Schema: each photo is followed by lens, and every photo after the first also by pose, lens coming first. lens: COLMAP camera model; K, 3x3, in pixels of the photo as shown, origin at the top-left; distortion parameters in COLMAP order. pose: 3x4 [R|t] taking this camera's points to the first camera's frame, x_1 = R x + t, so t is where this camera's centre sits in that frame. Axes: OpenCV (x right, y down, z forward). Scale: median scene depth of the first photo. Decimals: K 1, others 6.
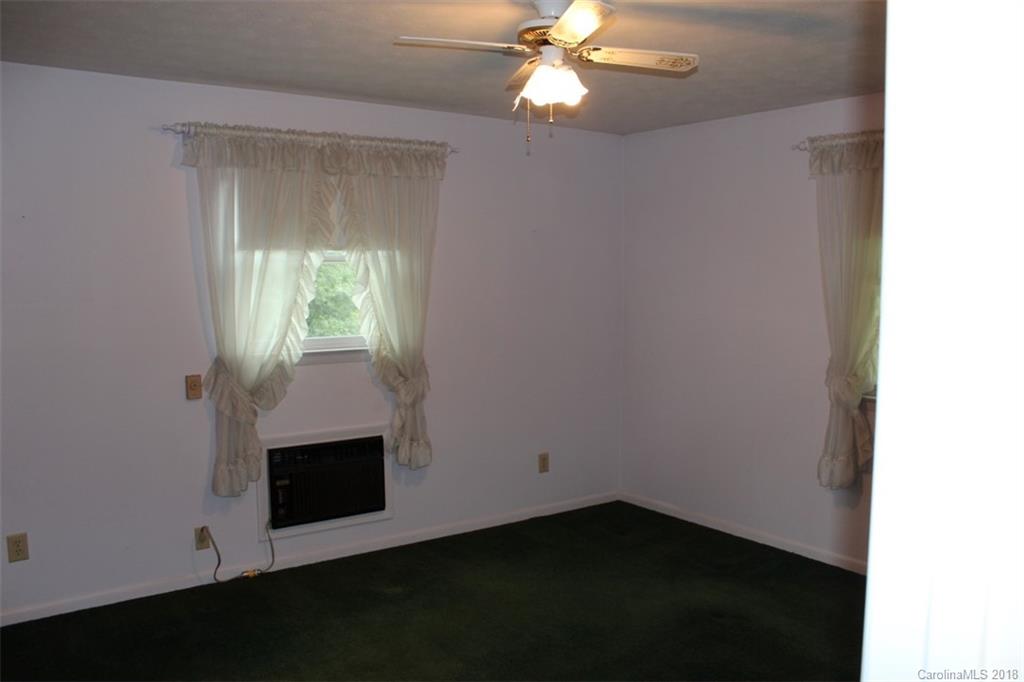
lens RADIAL K [[855.4, 0, 526.2], [0, 855.4, 356.0], [0, 0, 1]] dist [-0.158352, 0.149582]
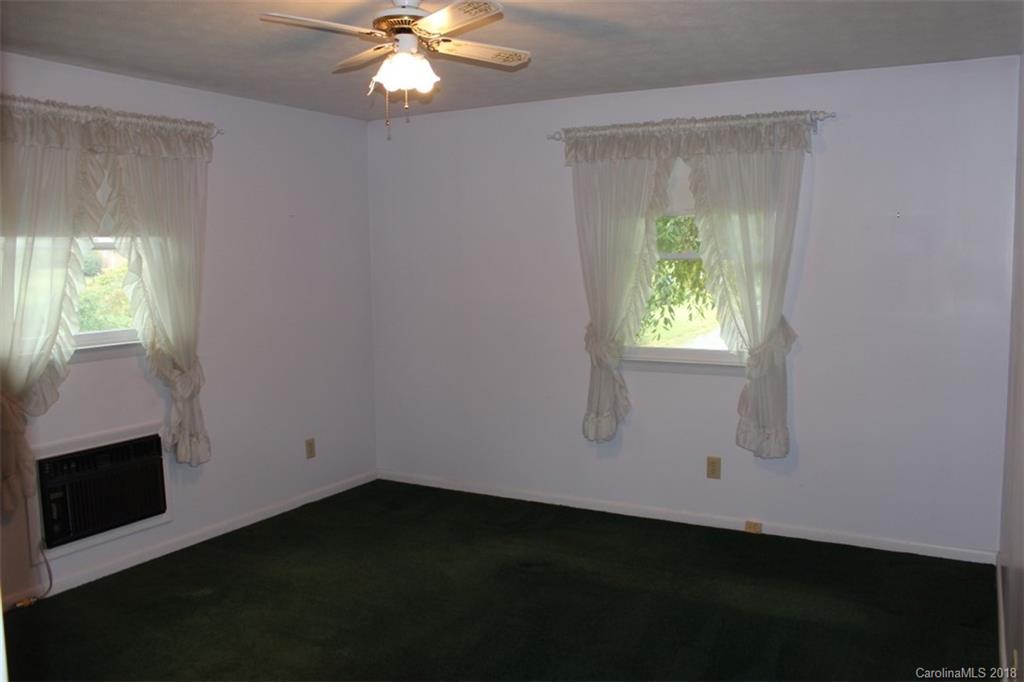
lens RADIAL K [[855.4, 0, 526.2], [0, 855.4, 356.0], [0, 0, 1]] dist [-0.158352, 0.149582]
pose [[0.911687, -0.063151, 0.406004, -0.182087], [0.057197, 0.998003, 0.026796, 0.006750], [-0.406886, -0.001207, 0.913478, -0.007207]]
